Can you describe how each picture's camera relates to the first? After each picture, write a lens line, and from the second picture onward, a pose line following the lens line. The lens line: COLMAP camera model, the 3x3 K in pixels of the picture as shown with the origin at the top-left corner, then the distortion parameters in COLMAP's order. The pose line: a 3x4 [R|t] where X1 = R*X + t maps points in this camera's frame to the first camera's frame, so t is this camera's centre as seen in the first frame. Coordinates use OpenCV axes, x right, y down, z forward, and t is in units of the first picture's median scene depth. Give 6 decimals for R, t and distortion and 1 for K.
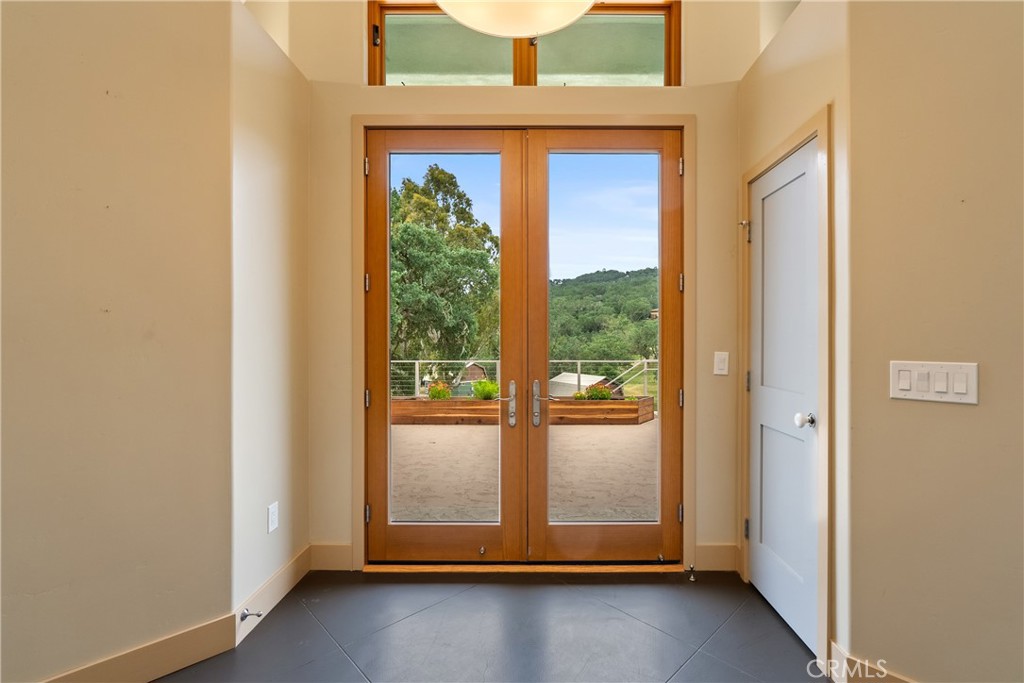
lens RADIAL K [[461.7, 0, 524.0], [0, 461.7, 343.6], [0, 0, 1]] dist [-0.003673, 0.000531]
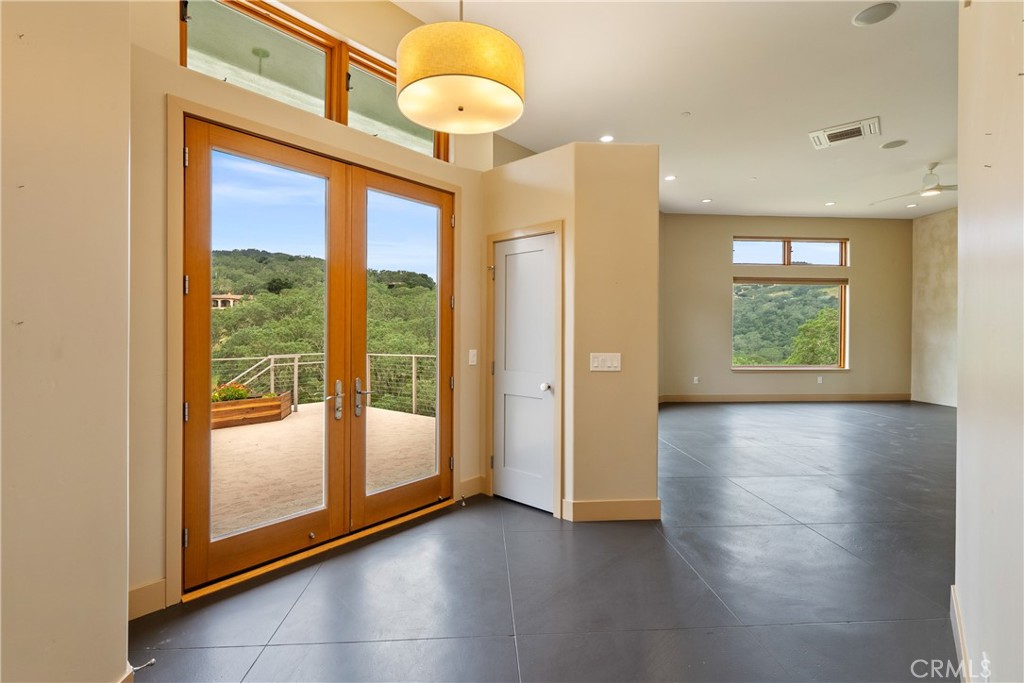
lens RADIAL K [[461.7, 0, 517.8], [0, 461.7, 336.0], [0, 0, 1]] dist [-0.003673, 0.000531]
pose [[0.656884, -0.005981, 0.753968, -0.601258], [0.000890, 0.999974, 0.007156, -0.036391], [-0.753991, -0.004030, 0.656872, -0.092461]]
